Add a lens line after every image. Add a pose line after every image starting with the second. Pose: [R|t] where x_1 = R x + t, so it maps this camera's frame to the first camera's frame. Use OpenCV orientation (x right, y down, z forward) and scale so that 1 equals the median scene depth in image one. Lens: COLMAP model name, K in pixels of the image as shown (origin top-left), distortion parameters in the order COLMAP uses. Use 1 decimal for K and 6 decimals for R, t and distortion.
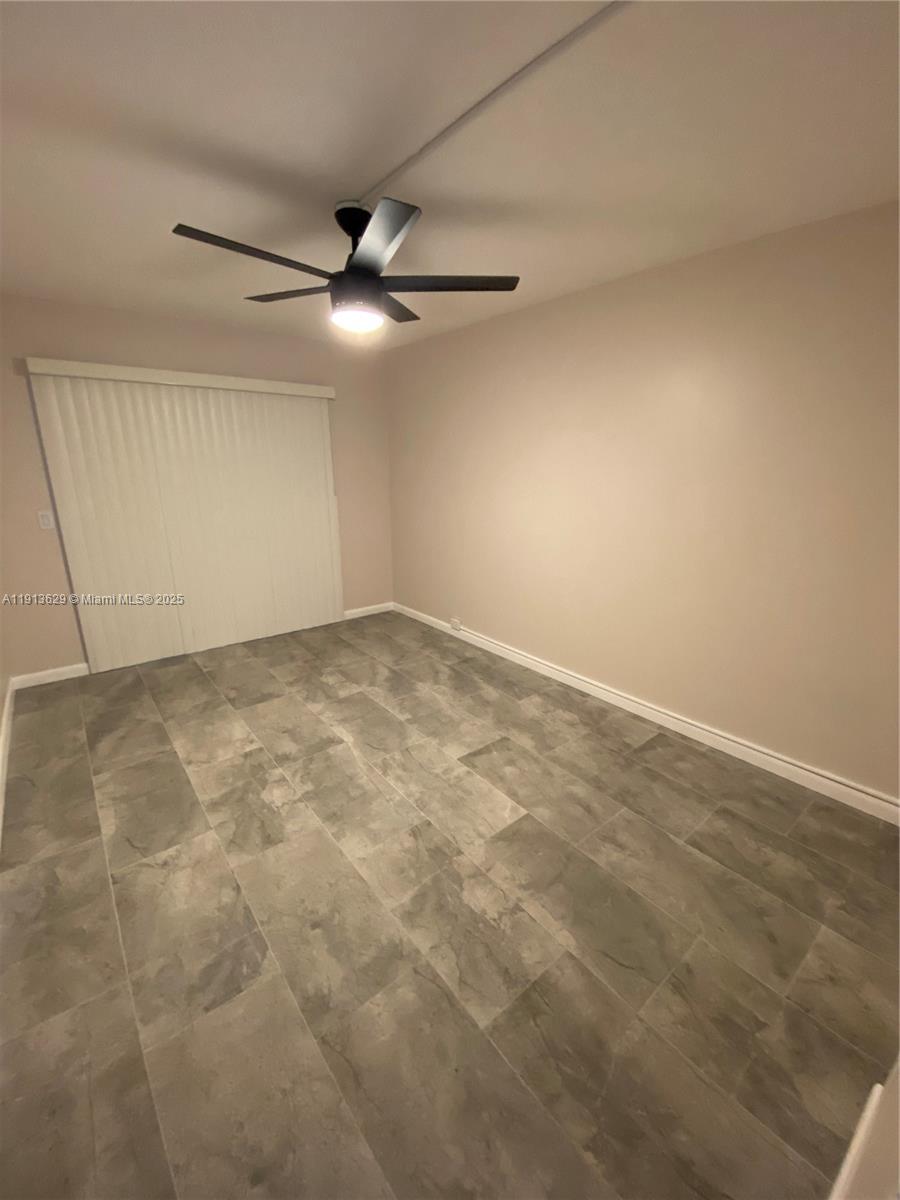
lens RADIAL K [[484.4, 0, 451.1], [0, 484.4, 599.0], [0, 0, 1]] dist [0.010061, -0.017354]
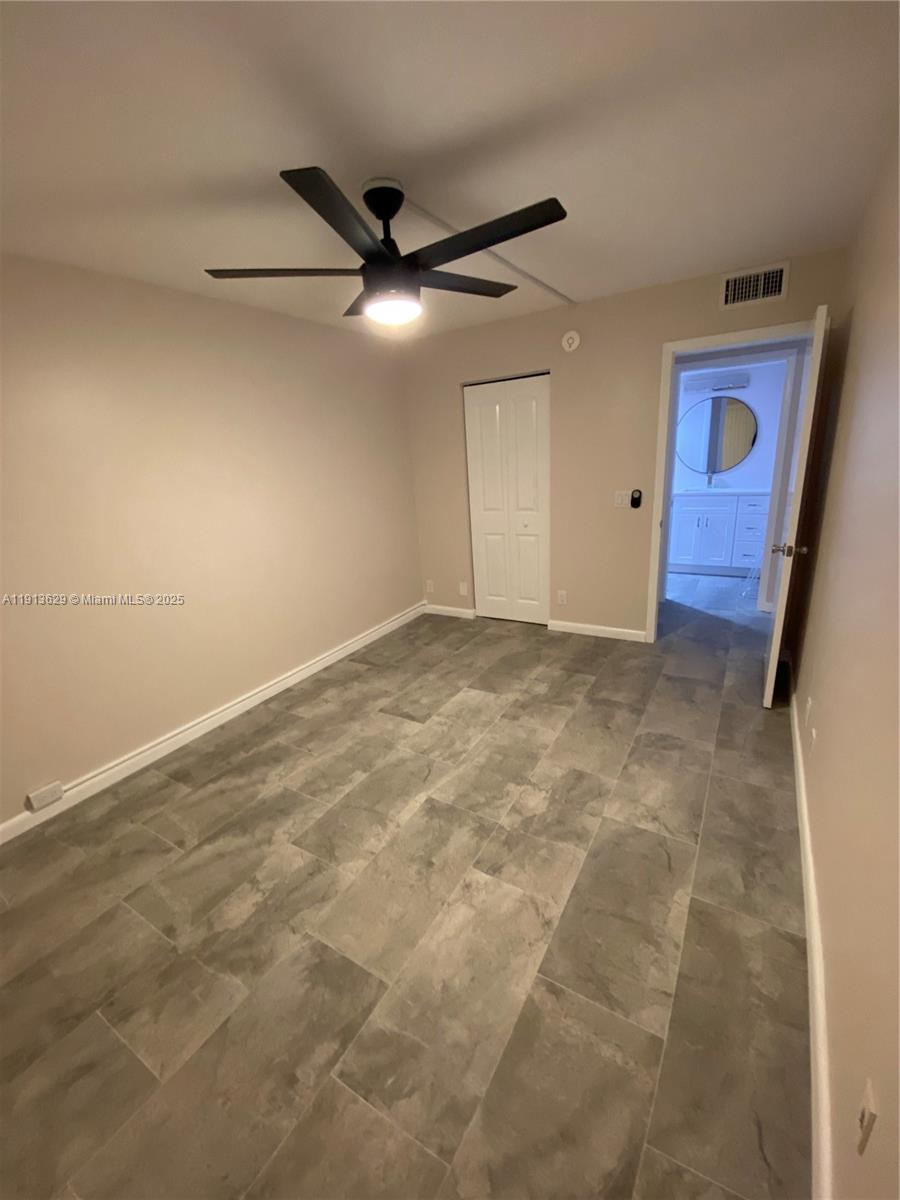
lens RADIAL K [[485.8, 0, 450.0], [0, 485.8, 600.0], [0, 0, 1]] dist [0.028568, -0.042112]
pose [[-0.333697, -0.262325, 0.905445, -1.030380], [0.327227, 0.868543, 0.372232, -0.347302], [-0.884064, 0.420499, -0.203991, 1.125900]]
